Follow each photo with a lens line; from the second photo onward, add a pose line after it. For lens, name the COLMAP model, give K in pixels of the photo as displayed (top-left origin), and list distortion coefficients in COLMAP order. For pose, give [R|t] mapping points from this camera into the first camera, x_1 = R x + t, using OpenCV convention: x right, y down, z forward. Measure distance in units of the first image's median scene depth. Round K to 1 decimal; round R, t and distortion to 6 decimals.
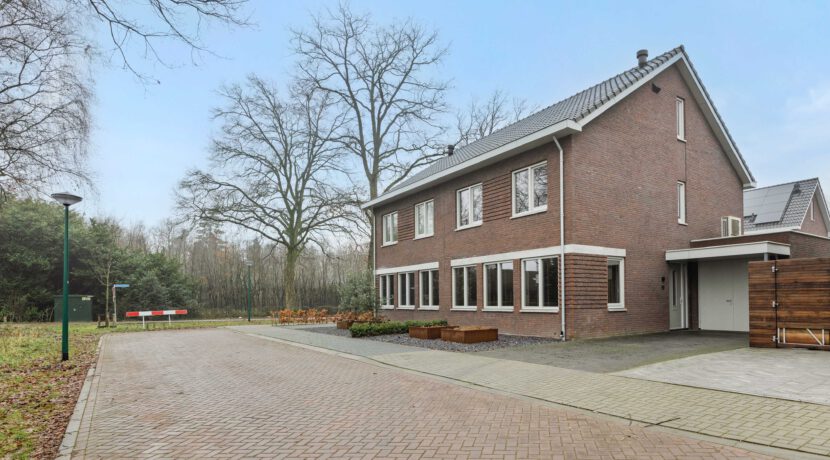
lens RADIAL K [[444.2, 0, 481.5], [0, 444.2, 292.7], [0, 0, 1]] dist [0.002689, 0.000132]
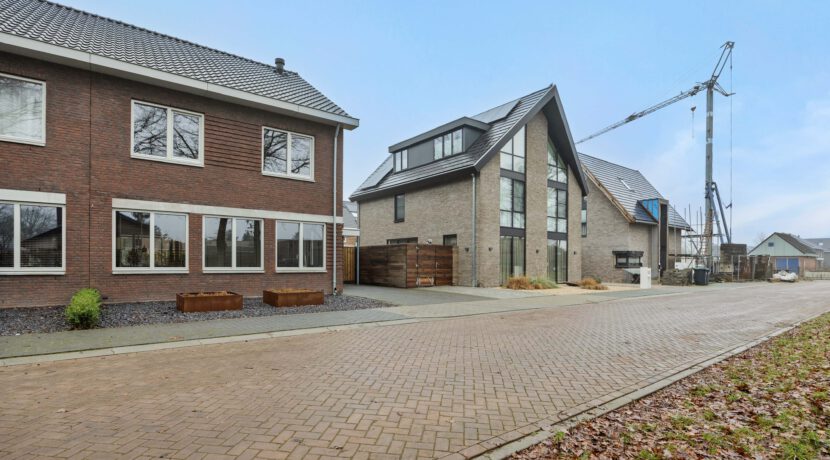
lens RADIAL K [[378.9, 0, 441.1], [0, 378.9, 264.5], [0, 0, 1]] dist [0.000885, 0.000568]
pose [[0.035218, 0.006668, 0.999357, -0.613505], [-0.025492, 0.999658, -0.005772, 0.016140], [-0.999054, -0.025272, 0.035376, 0.488653]]
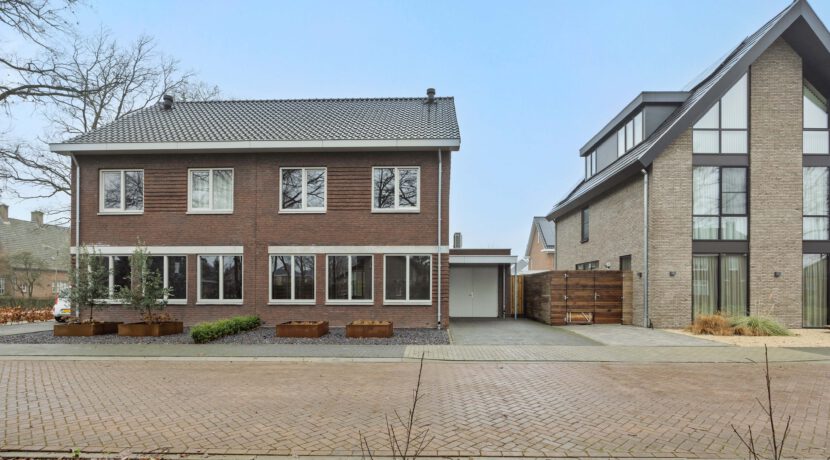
lens RADIAL K [[428.1, 0, 390.0], [0, 428.1, 299.7], [0, 0, 1]] dist [-0.013522, 0.000760]
pose [[0.656993, -0.004587, 0.753883, -0.538716], [-0.020930, 0.999485, 0.024322, 0.005240], [-0.753606, -0.031759, 0.656558, 0.274076]]
